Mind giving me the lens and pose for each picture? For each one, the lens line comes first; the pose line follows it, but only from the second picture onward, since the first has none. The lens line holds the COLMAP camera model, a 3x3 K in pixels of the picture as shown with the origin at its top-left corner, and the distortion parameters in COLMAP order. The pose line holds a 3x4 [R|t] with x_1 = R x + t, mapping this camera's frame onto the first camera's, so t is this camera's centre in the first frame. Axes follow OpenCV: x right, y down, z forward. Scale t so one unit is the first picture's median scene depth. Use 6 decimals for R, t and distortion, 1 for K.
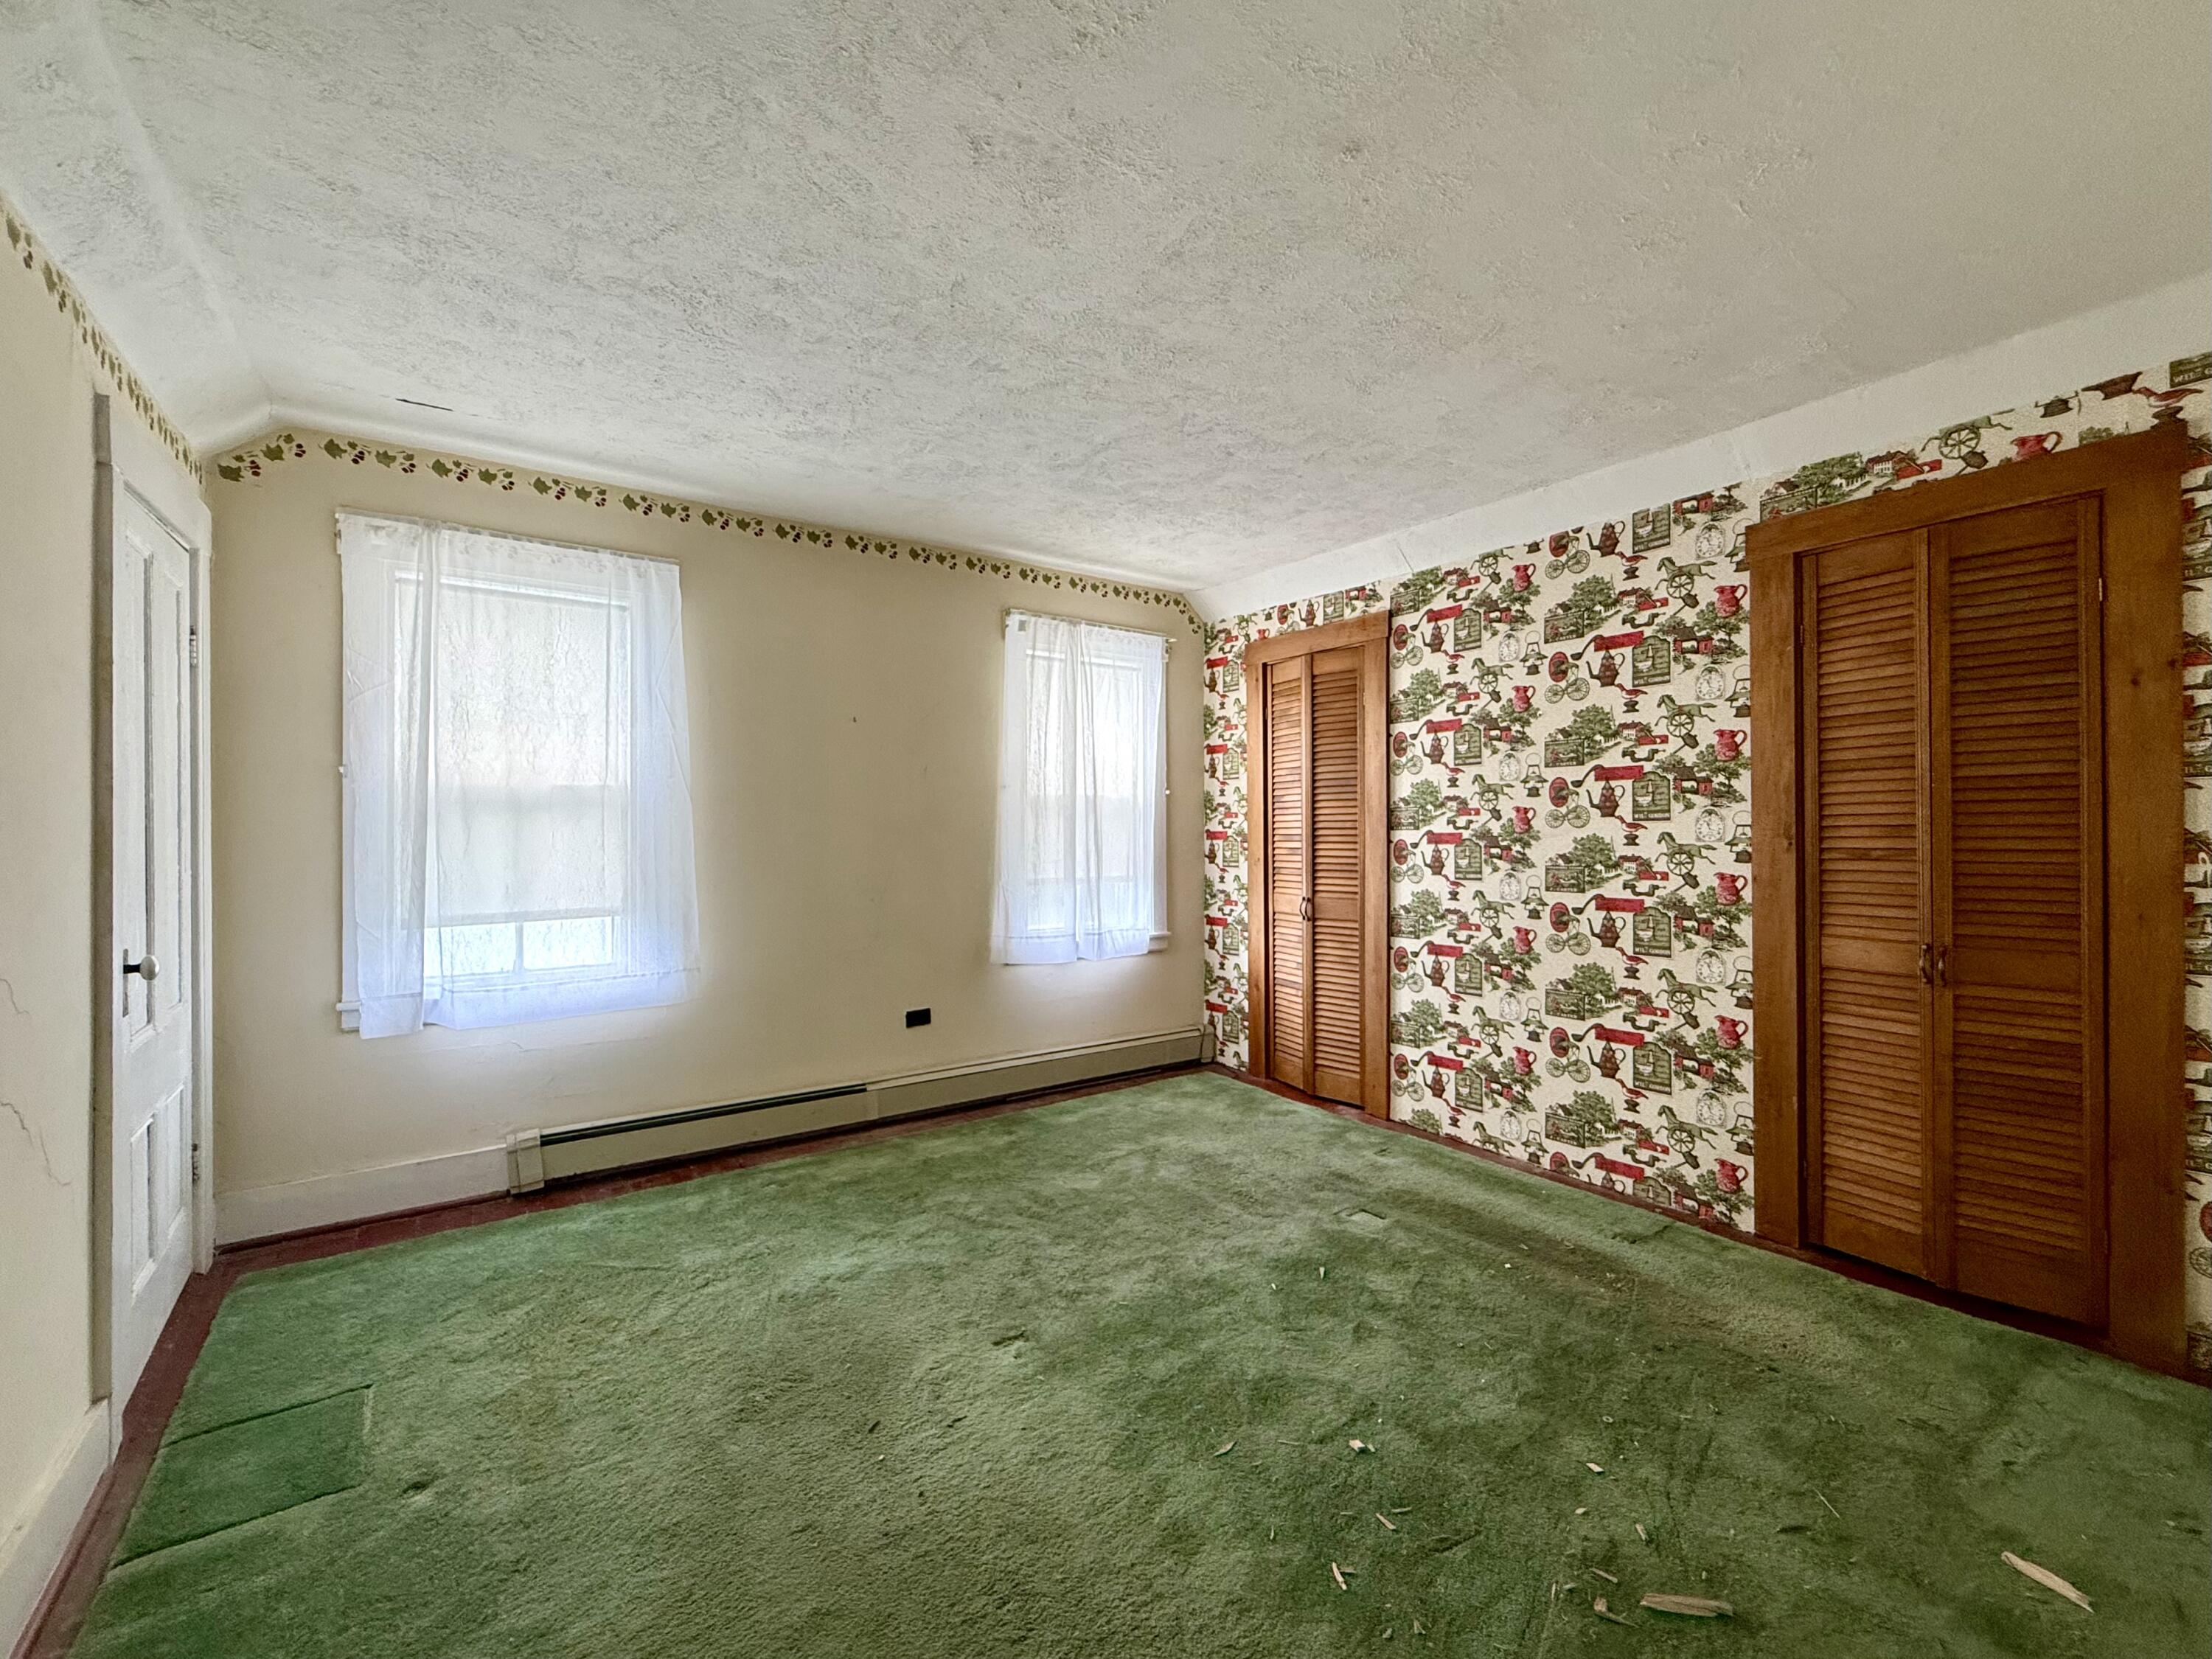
lens RADIAL K [[945.7, 0, 1106.0], [0, 945.7, 829.5], [0, 0, 1]] dist [-0.000709, 0.000021]
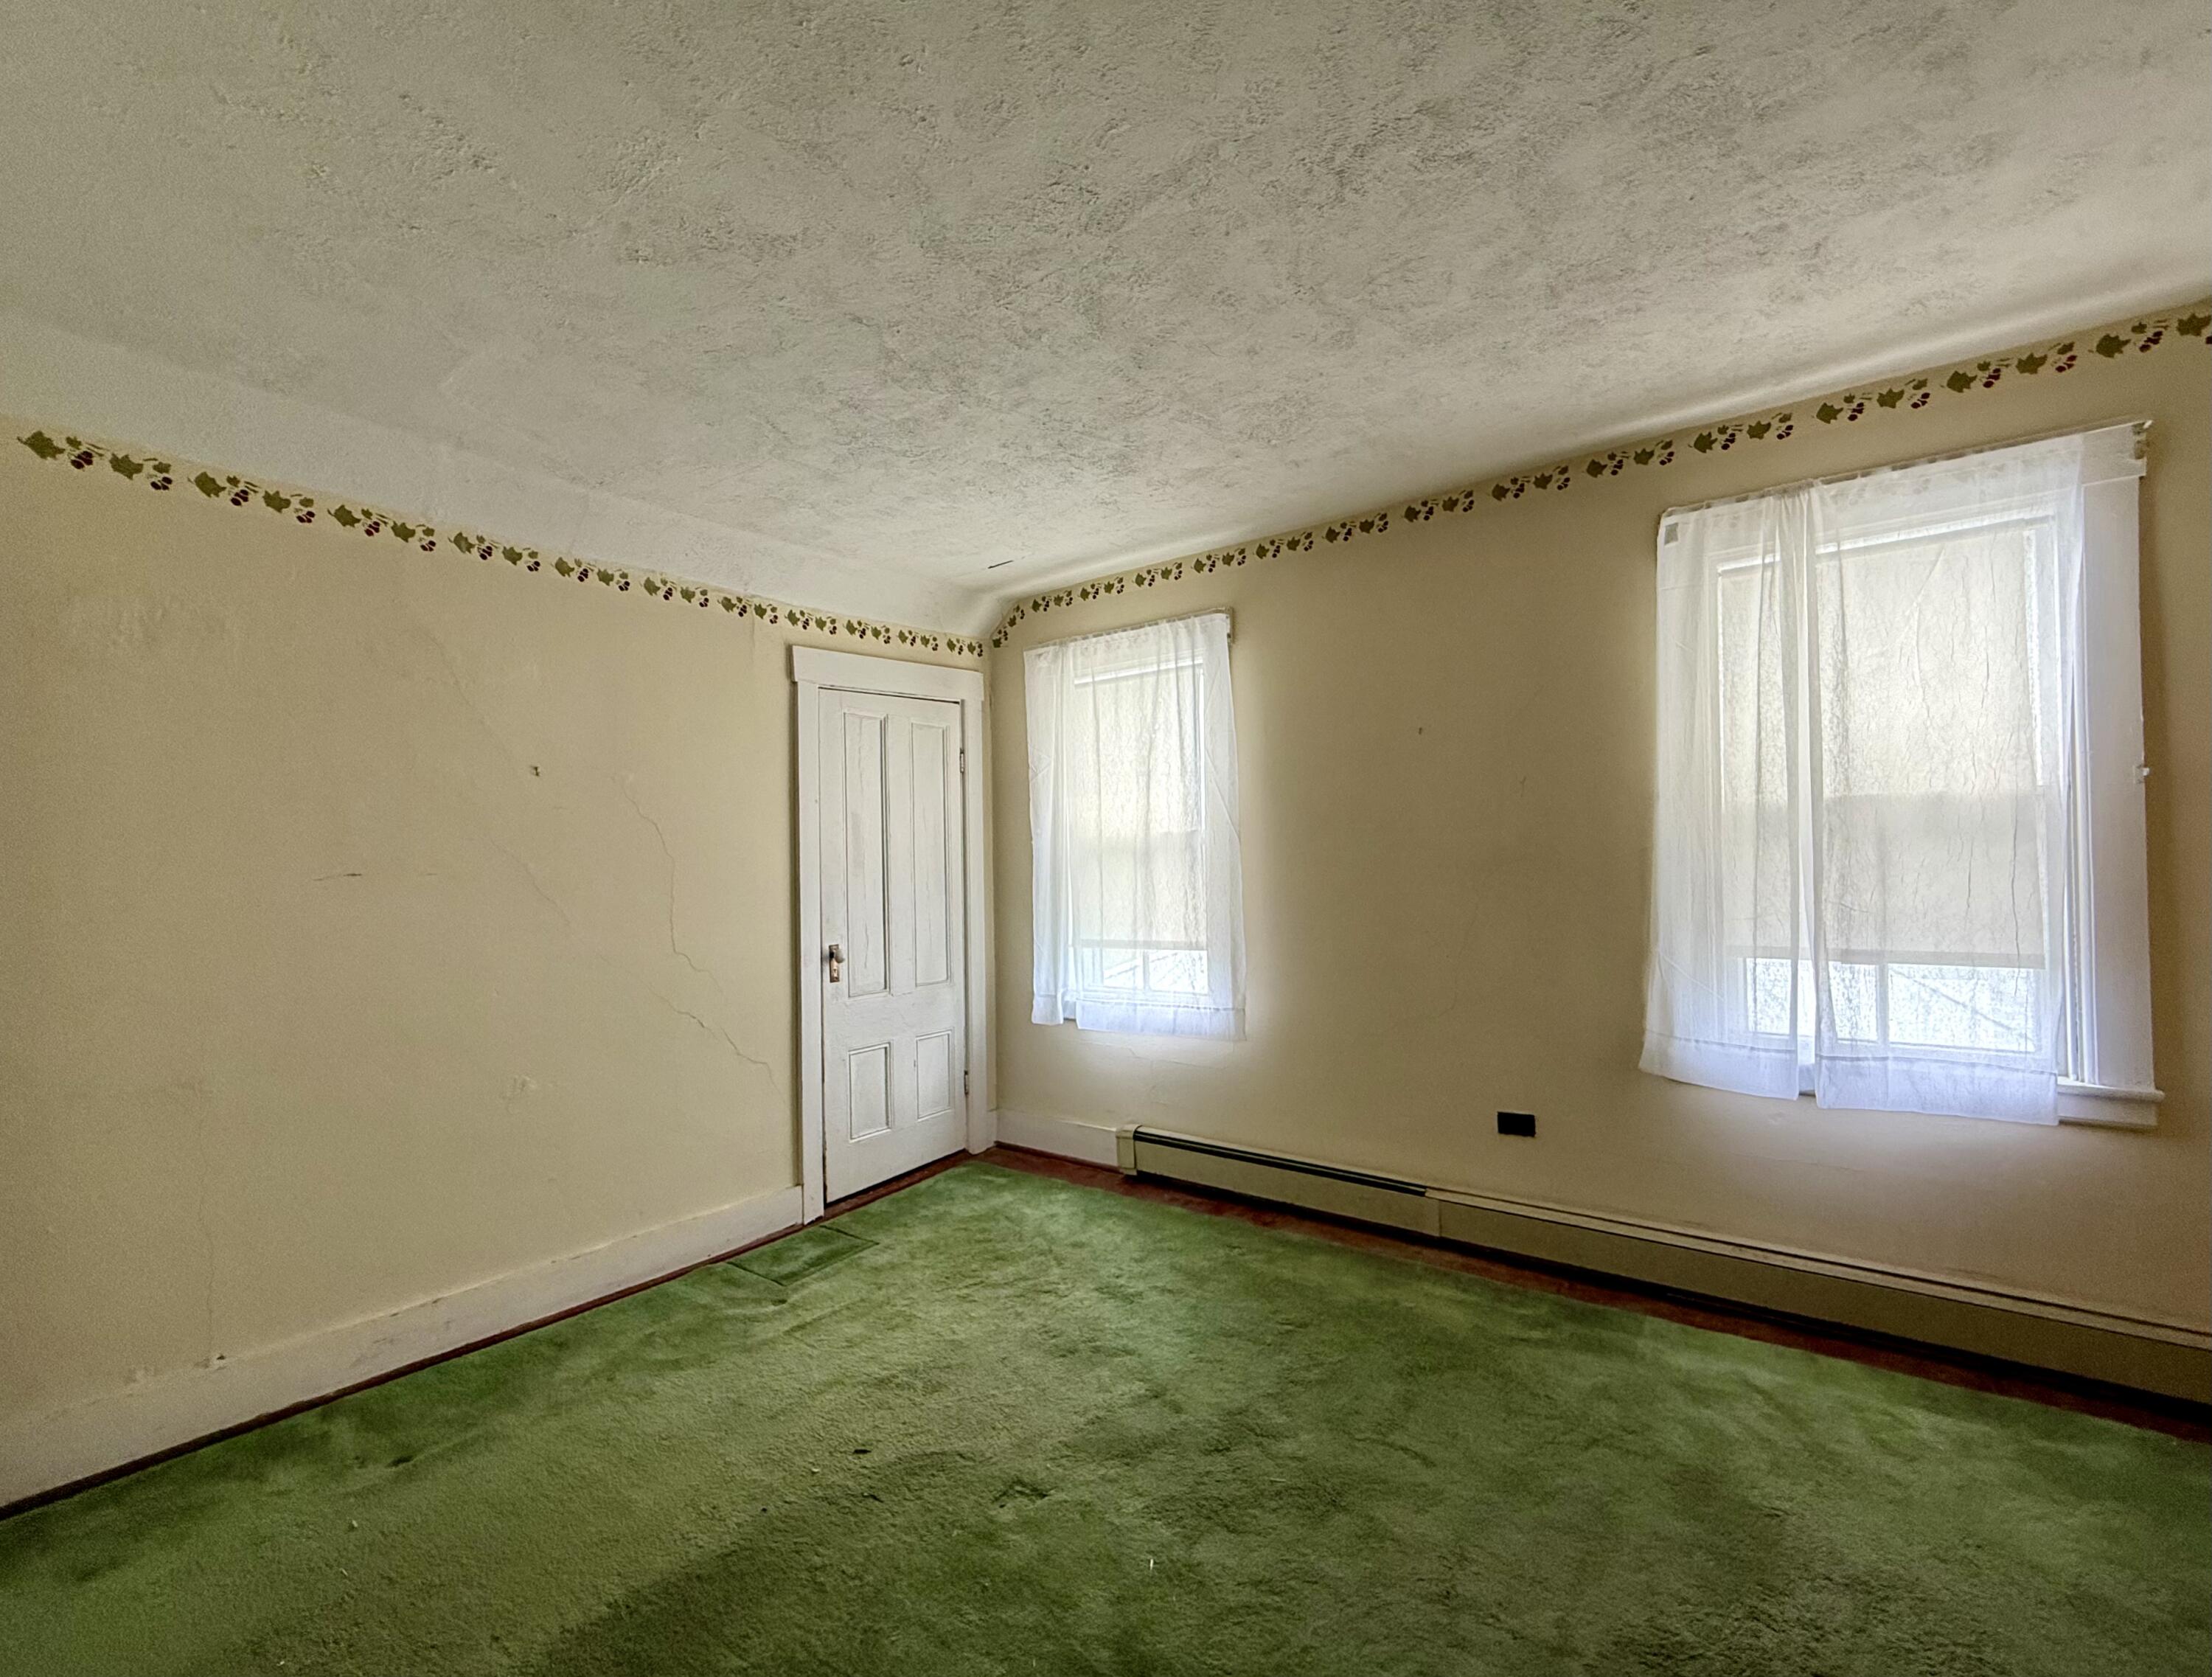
lens RADIAL K [[985.2, 0, 1107.0], [0, 985.2, 862.4], [0, 0, 1]] dist [-0.001148, -0.000398]
pose [[0.270406, -0.008297, -0.962711, 0.558866], [0.019929, 0.999797, -0.003019, -0.008973], [0.962540, -0.018369, 0.270517, 0.612475]]
